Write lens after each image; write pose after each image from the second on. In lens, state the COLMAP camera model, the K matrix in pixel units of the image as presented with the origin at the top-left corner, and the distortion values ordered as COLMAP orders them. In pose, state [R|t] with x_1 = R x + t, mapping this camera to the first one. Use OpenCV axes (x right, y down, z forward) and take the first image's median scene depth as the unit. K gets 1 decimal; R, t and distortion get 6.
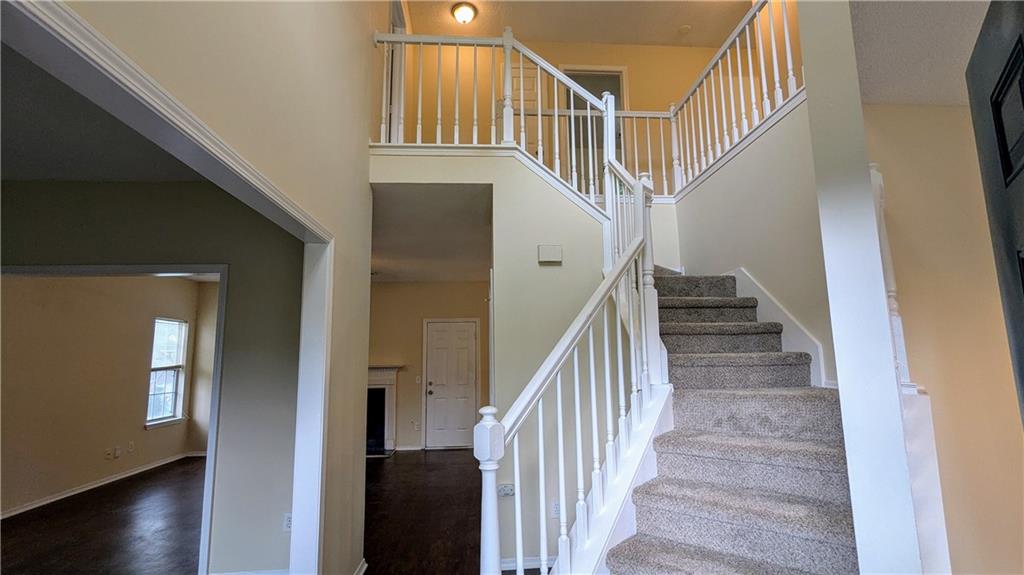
lens RADIAL K [[483.0, 0, 516.5], [0, 483.0, 290.2], [0, 0, 1]] dist [-0.000220, 0.001378]
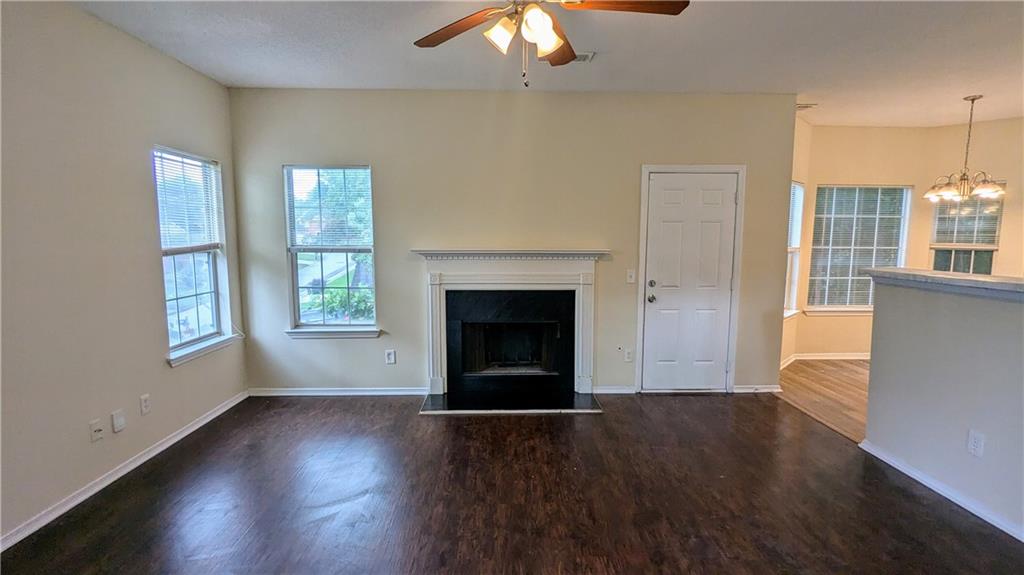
lens RADIAL K [[483.0, 0, 516.5], [0, 483.0, 290.2], [0, 0, 1]] dist [-0.000220, 0.001378]
pose [[0.998585, 0.021772, -0.048508, -0.328934], [-0.009150, 0.969073, 0.246605, 0.068023], [0.052377, -0.245812, 0.967901, 0.474806]]
